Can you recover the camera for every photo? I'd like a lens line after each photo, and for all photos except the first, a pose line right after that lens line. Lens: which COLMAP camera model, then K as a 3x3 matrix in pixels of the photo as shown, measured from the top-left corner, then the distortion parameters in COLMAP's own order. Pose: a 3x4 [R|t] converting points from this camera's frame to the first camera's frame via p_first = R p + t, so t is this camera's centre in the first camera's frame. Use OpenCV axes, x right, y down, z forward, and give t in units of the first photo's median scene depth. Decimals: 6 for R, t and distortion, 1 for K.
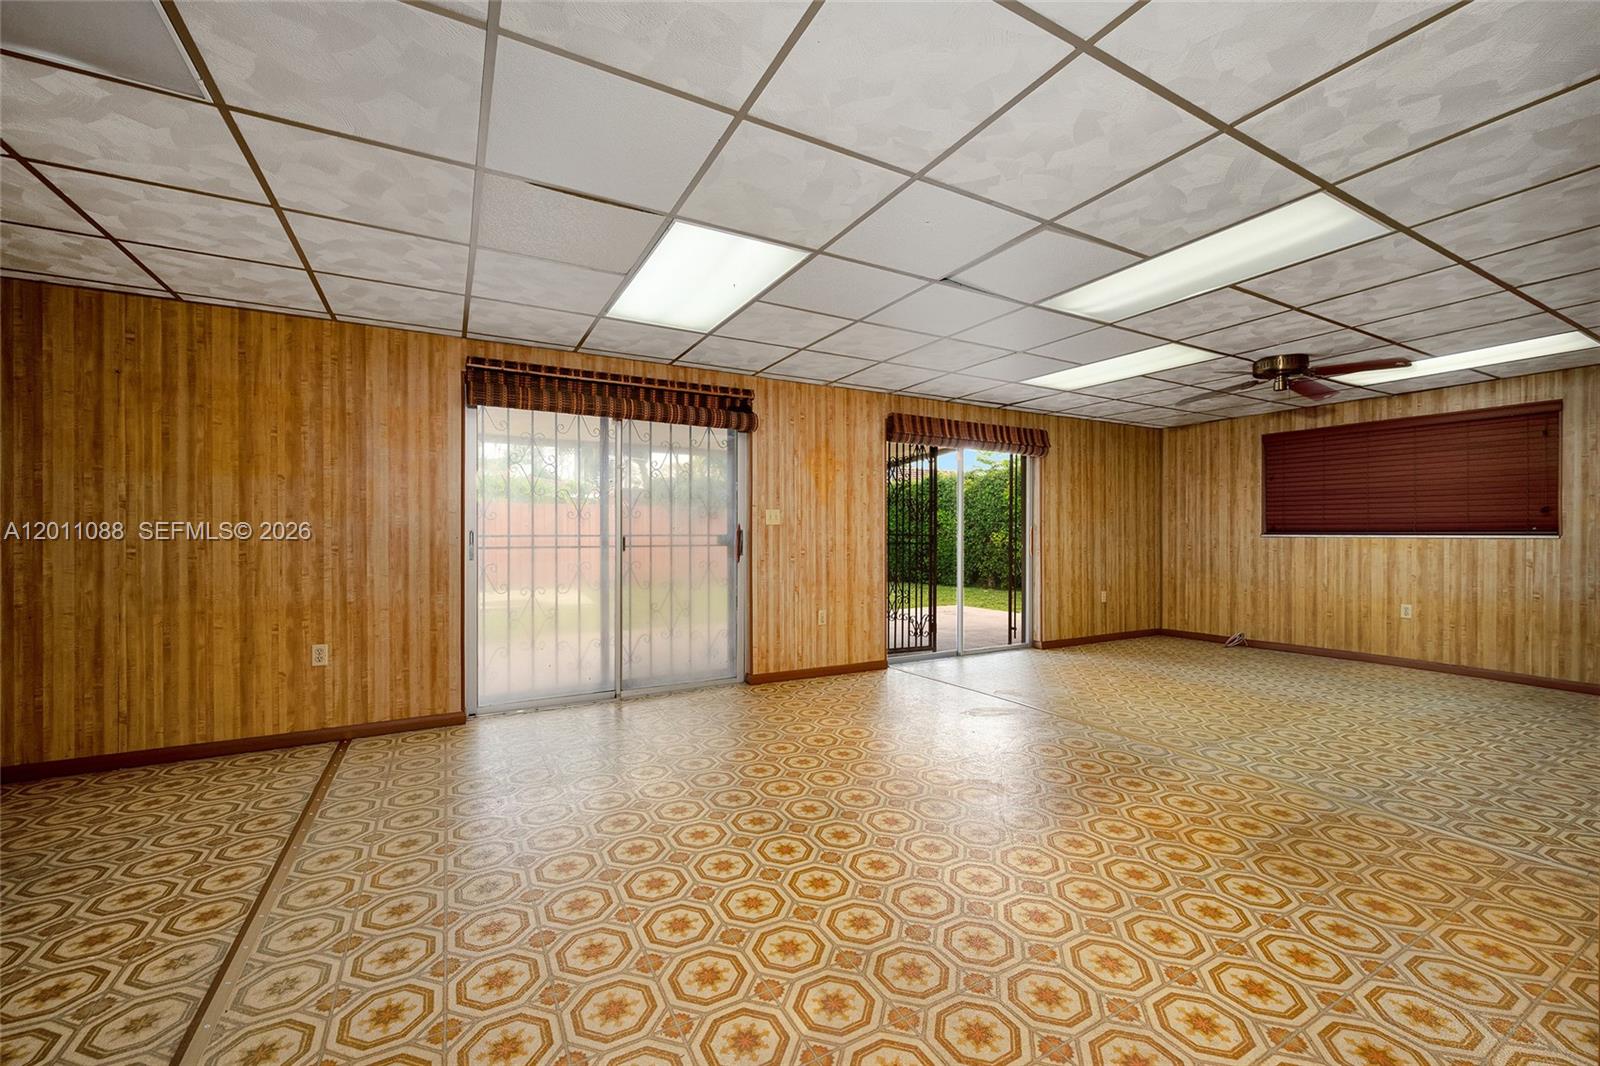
lens RADIAL K [[627.7, 0, 800.0], [0, 627.7, 533.0], [0, 0, 1]] dist [-0.001019, -0.000227]
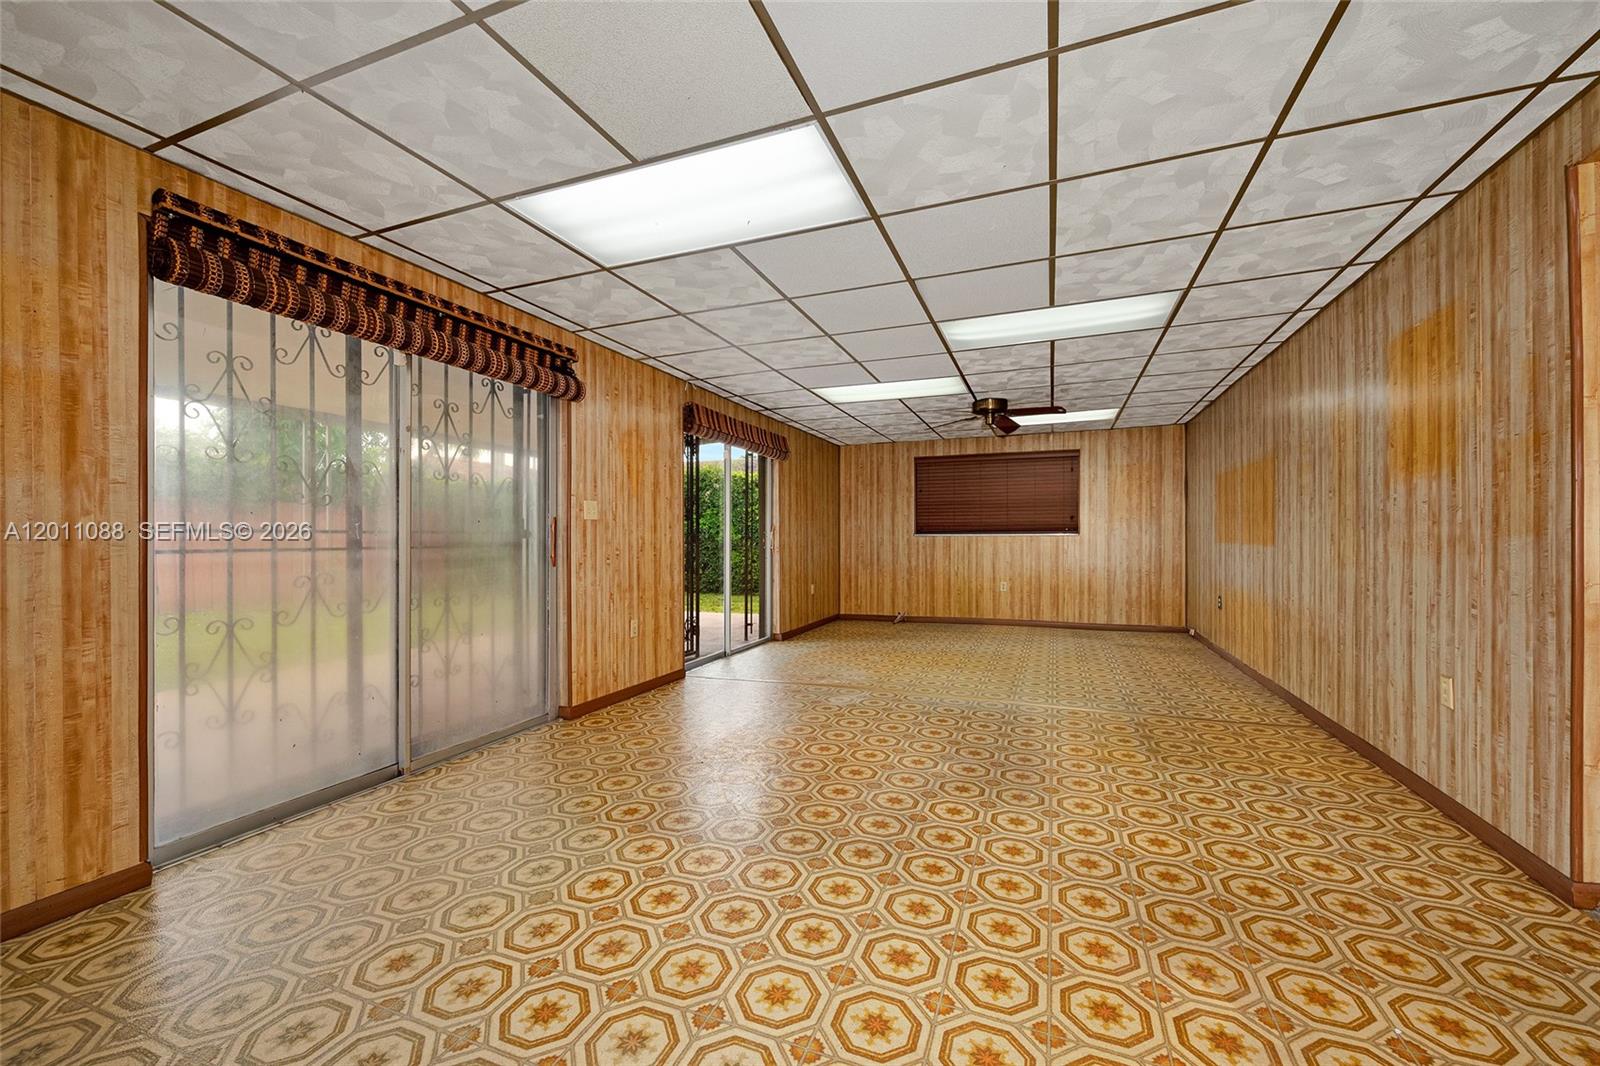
lens RADIAL K [[628.4, 0, 800.0], [0, 628.4, 533.0], [0, 0, 1]] dist [0.000313, -0.000197]
pose [[0.775162, 0.001849, 0.631760, -0.347450], [0.003830, 0.999964, -0.007626, 0.011964], [-0.631751, 0.008331, 0.775126, 0.193024]]
